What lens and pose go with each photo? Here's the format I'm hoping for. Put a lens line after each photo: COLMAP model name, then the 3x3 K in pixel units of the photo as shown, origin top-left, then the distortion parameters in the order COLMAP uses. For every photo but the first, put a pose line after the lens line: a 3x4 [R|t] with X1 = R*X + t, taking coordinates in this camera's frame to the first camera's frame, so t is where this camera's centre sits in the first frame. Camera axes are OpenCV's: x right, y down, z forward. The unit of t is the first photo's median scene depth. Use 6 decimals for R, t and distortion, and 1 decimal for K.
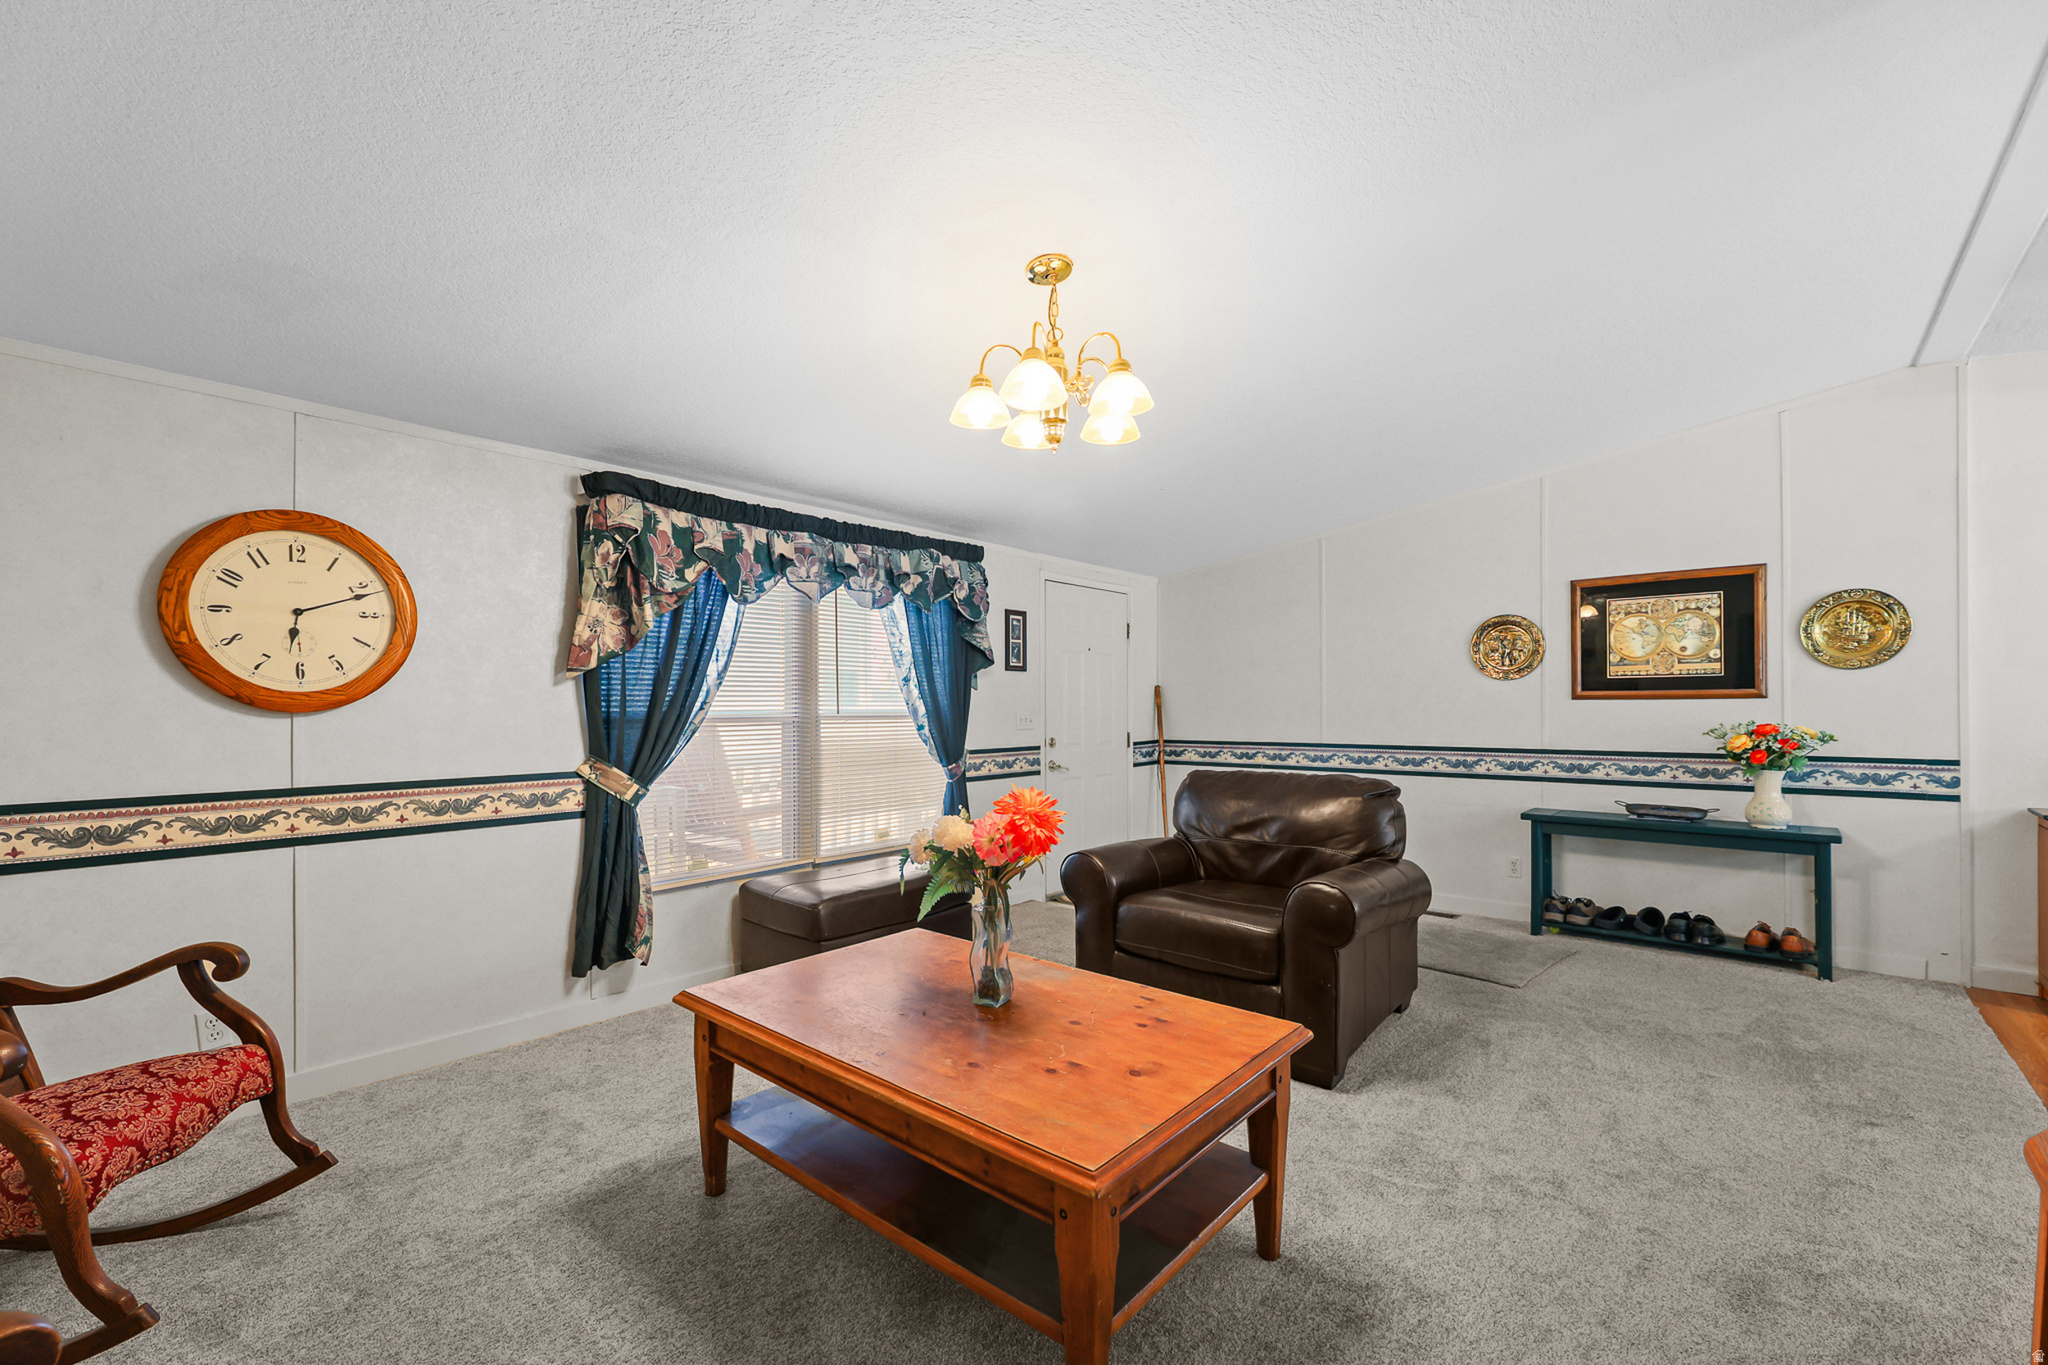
lens RADIAL K [[852.2, 0, 1023.0], [0, 852.2, 717.2], [0, 0, 1]] dist [-0.003195, -0.000373]
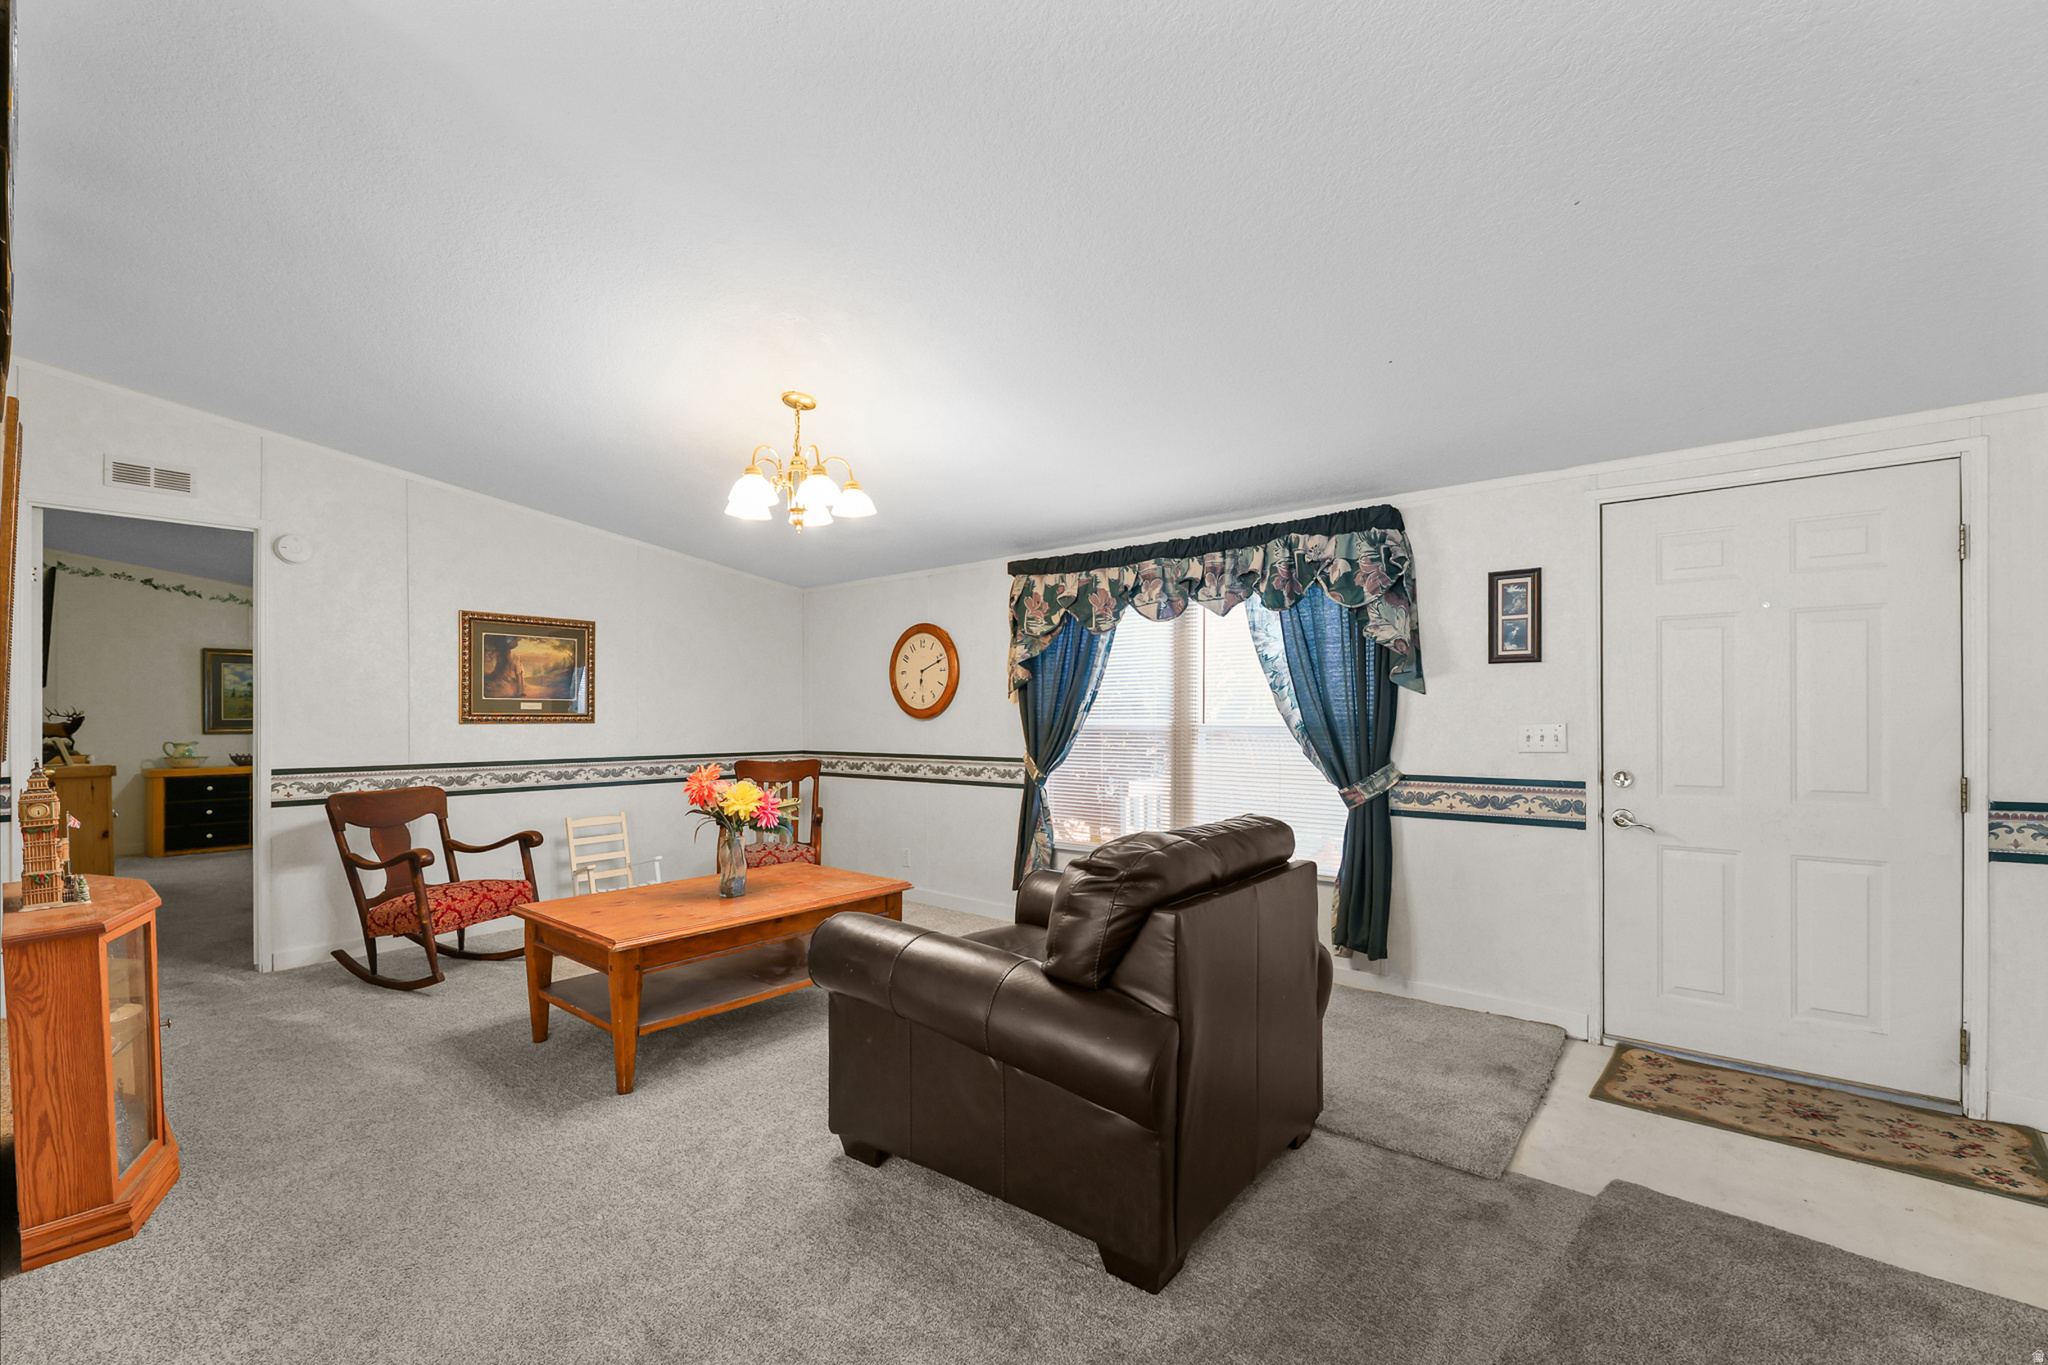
lens RADIAL K [[852.2, 0, 1056.8], [0, 852.2, 706.8], [0, 0, 1]] dist [-0.003195, -0.000373]
pose [[0.040909, -0.002738, -0.999159, 0.833199], [-0.007670, 0.999966, -0.003054, -0.020530], [0.999133, 0.007789, 0.040887, 0.817711]]
